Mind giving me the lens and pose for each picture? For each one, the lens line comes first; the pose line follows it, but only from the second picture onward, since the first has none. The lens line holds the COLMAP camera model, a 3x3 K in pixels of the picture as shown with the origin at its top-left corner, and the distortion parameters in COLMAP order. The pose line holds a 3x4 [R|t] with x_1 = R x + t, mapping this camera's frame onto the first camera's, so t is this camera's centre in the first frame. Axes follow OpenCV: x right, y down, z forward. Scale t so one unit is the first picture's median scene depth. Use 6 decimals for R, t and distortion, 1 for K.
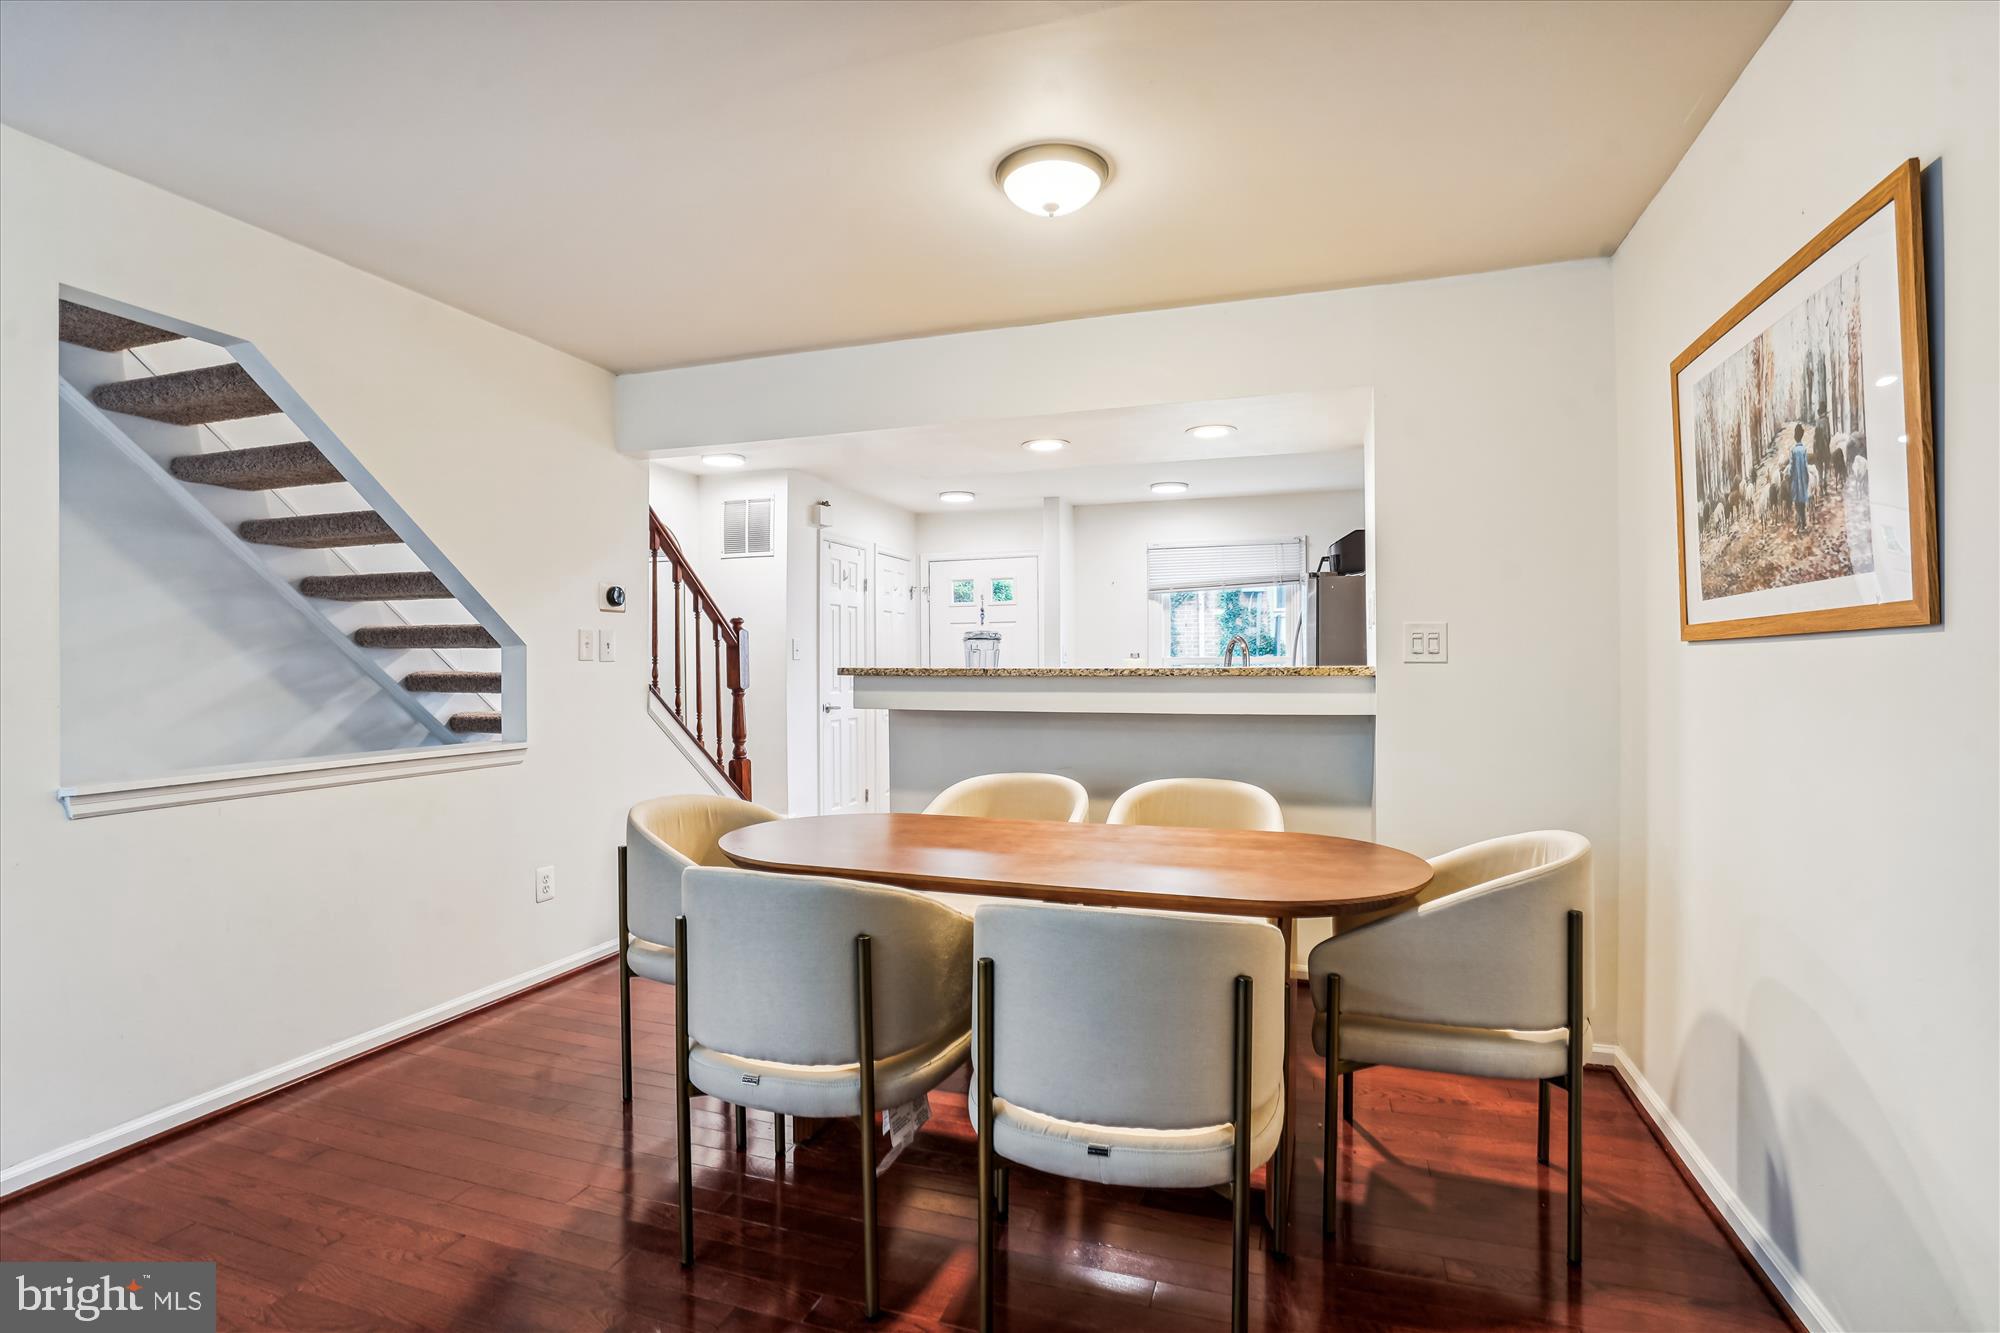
lens RADIAL K [[925.8, 0, 1000.0], [0, 925.8, 671.2], [0, 0, 1]] dist [-0.053029, 0.020593]
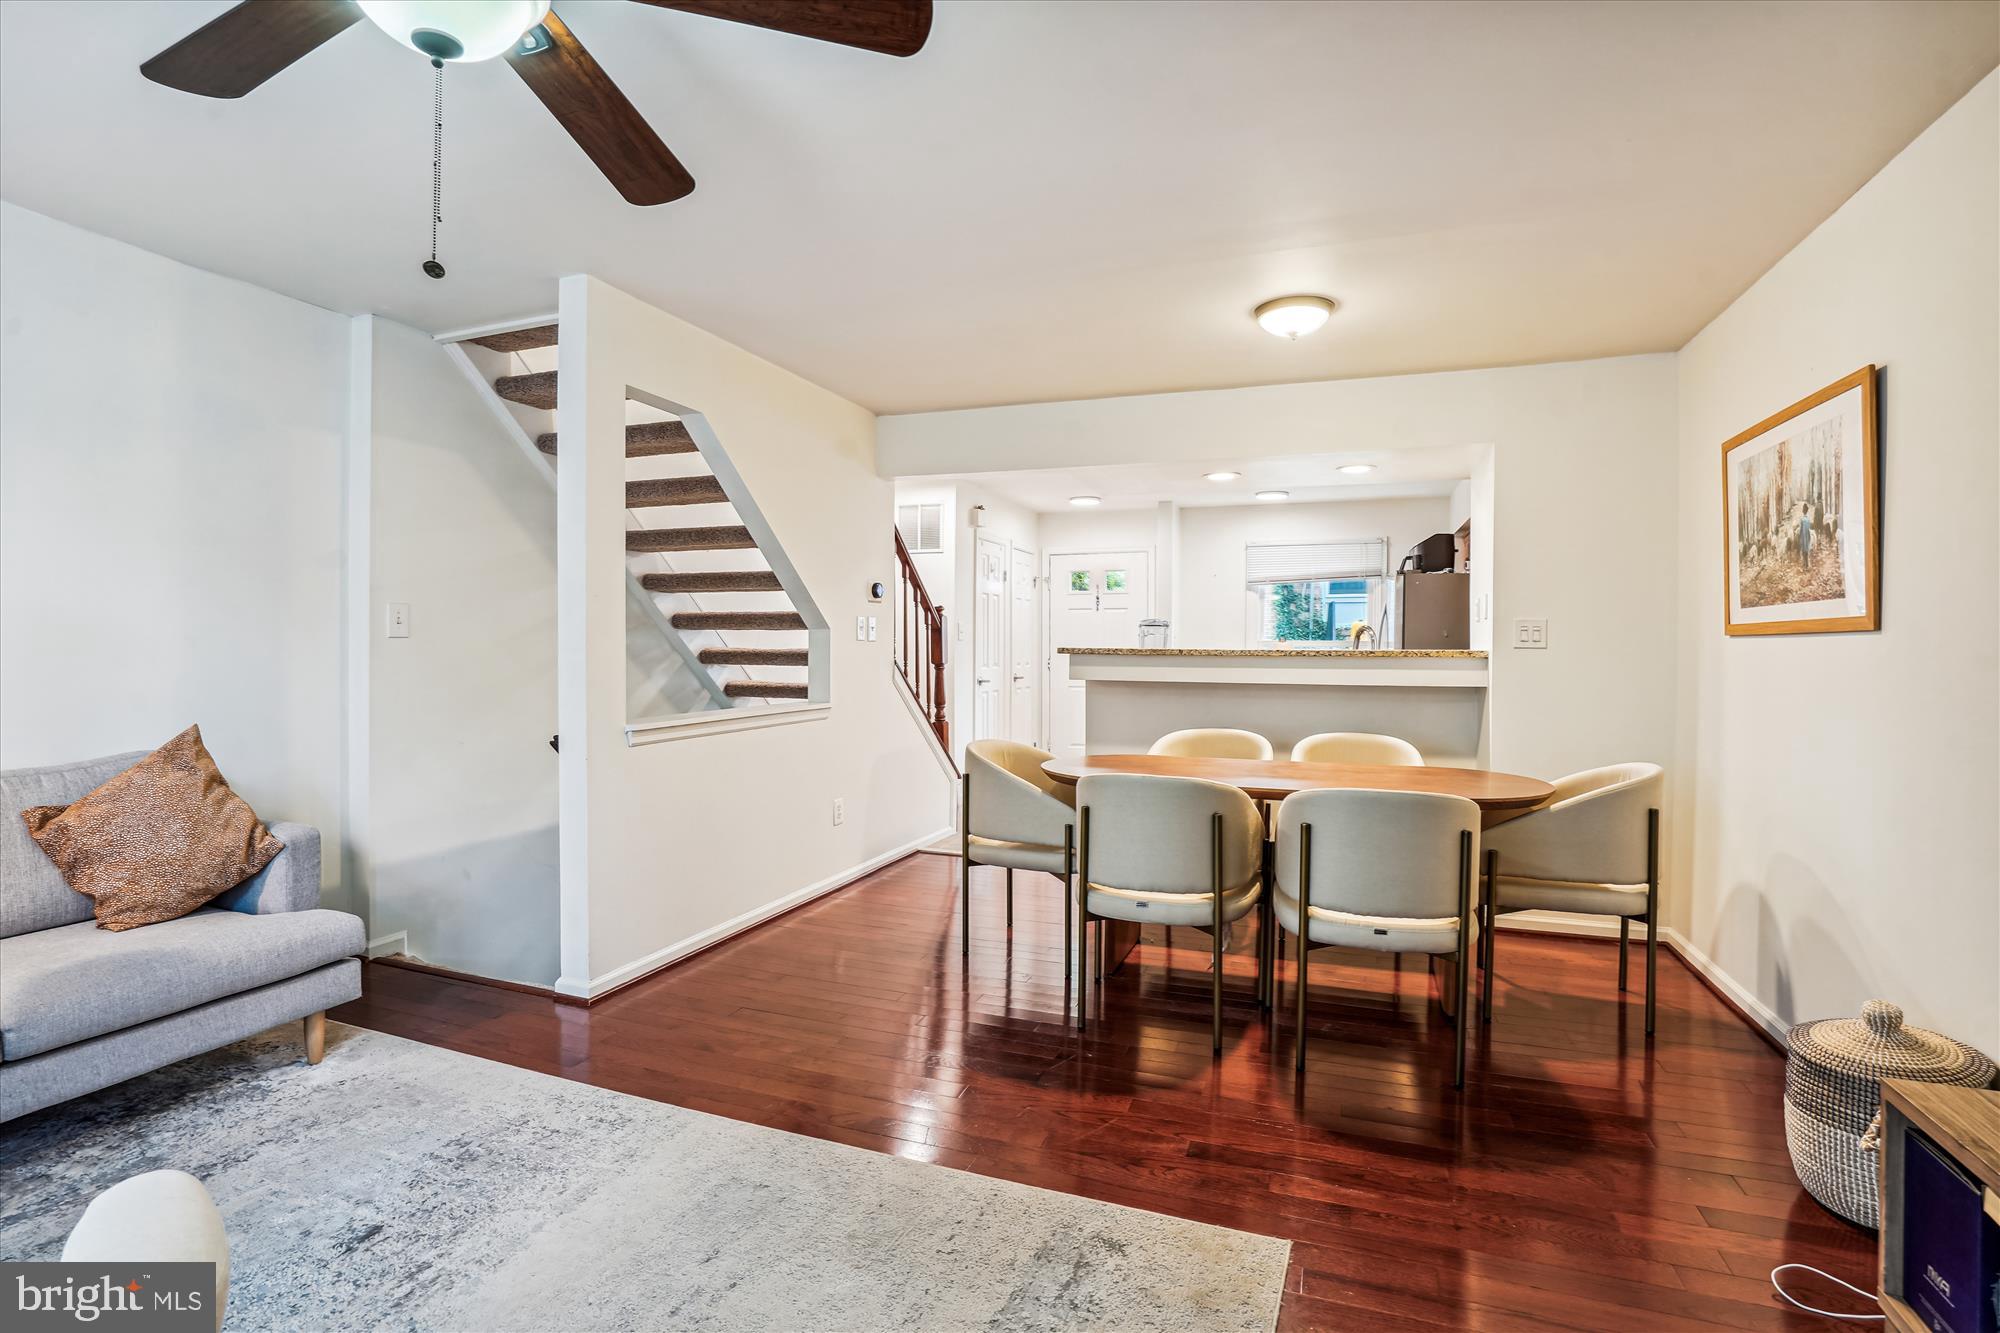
lens RADIAL K [[914.4, 0, 1000.0], [0, 914.4, 666.5], [0, 0, 1]] dist [-0.049463, 0.020154]
pose [[0.999622, 0.008955, -0.025988, -0.319993], [-0.008515, 0.999819, 0.016986, 0.002305], [0.026136, -0.016758, 0.999518, -0.399115]]
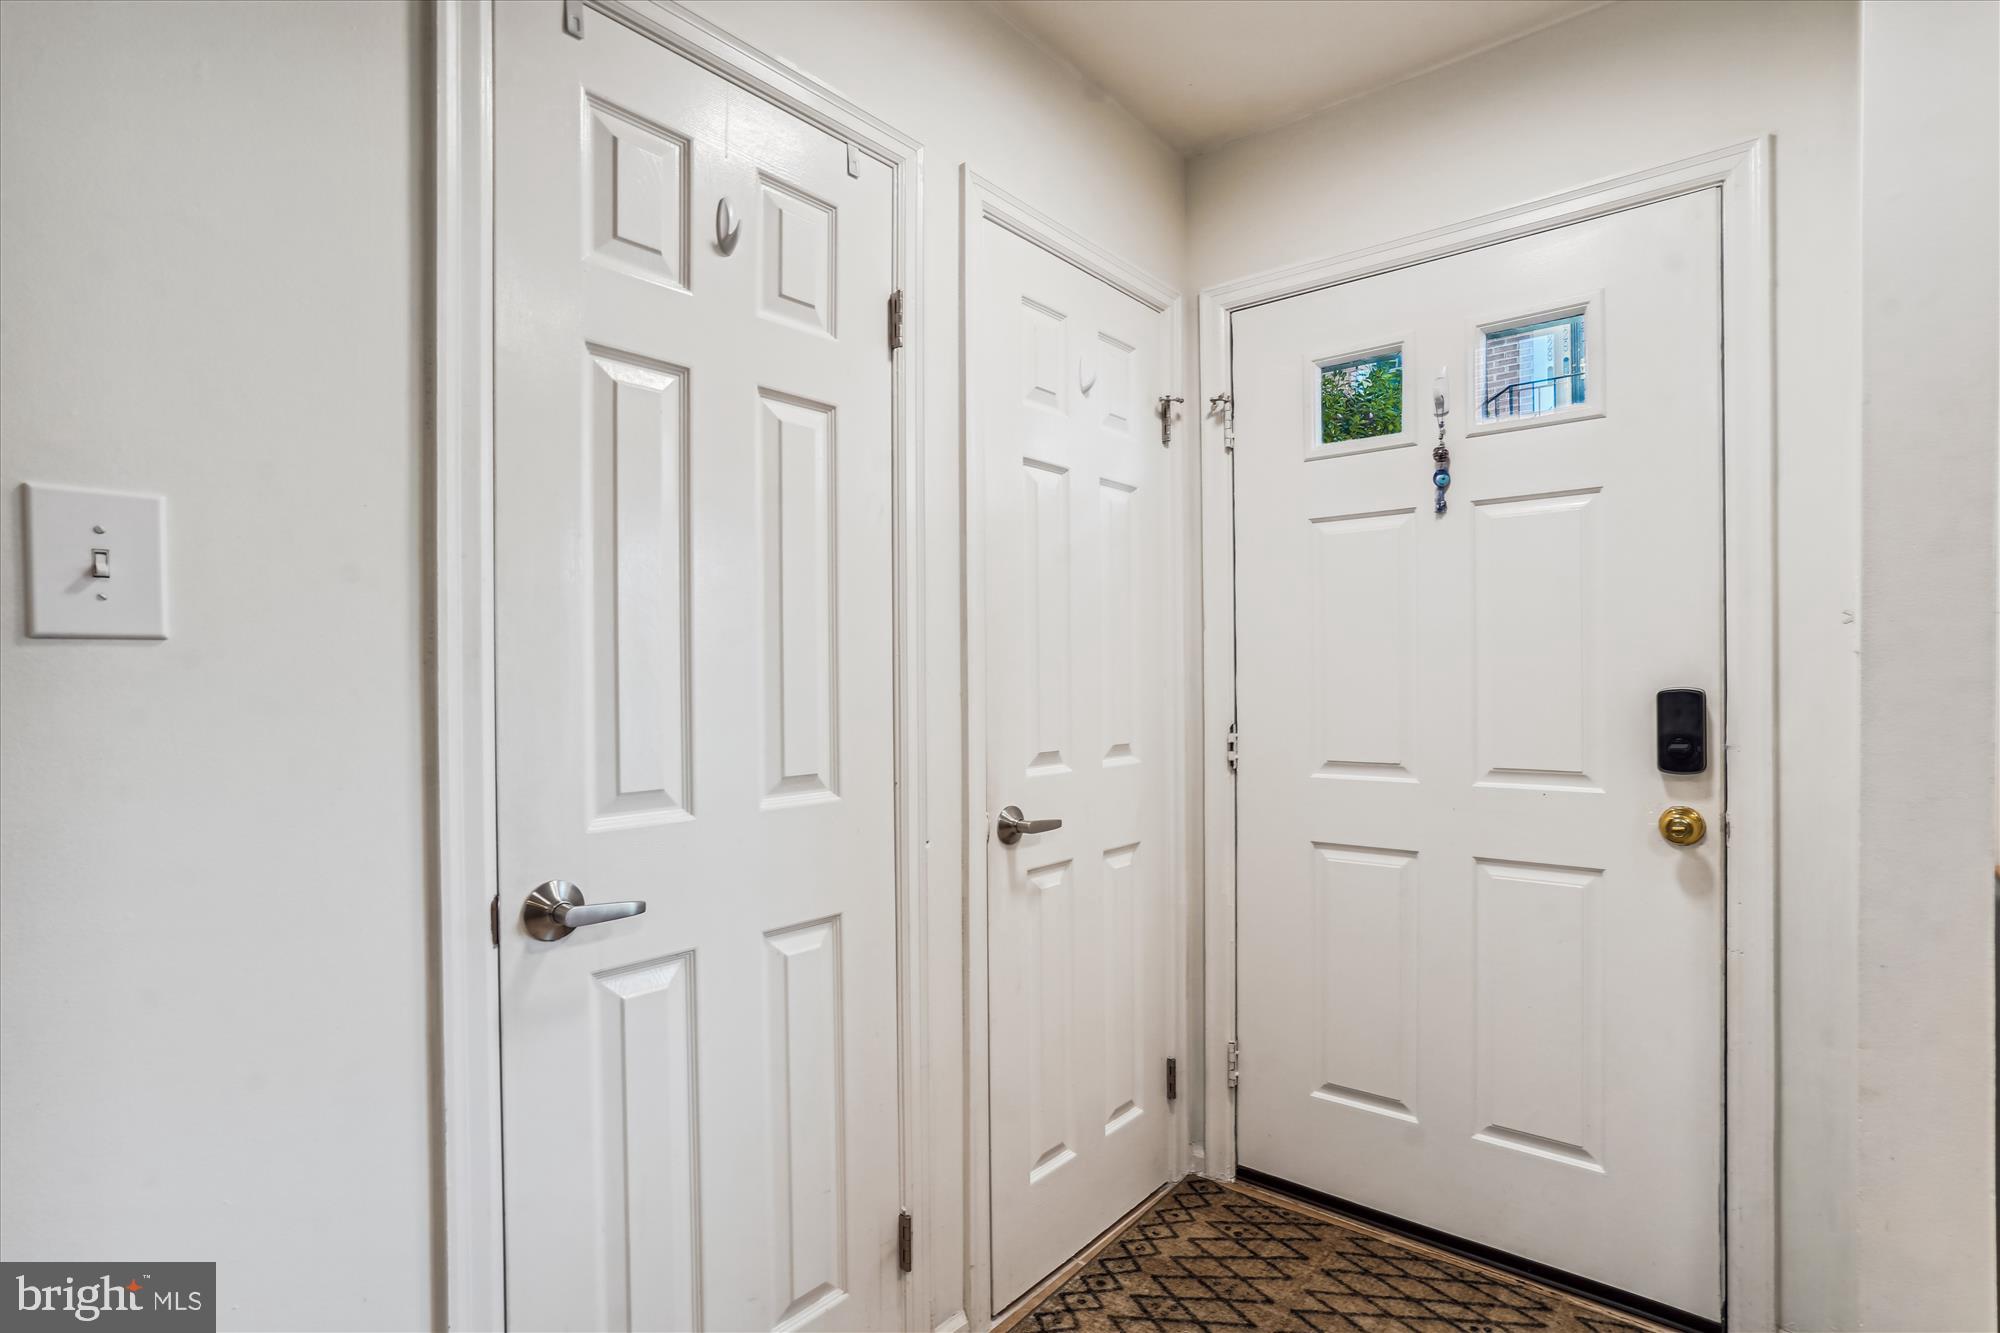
lens RADIAL K [[925.8, 0, 1000.0], [0, 925.8, 671.2], [0, 0, 1]] dist [-0.053029, 0.020593]
pose [[0.917169, 0.000233, -0.398499, -0.087574], [-0.002487, 0.999984, -0.005141, -0.017307], [0.398491, 0.005706, 0.917154, 2.132772]]
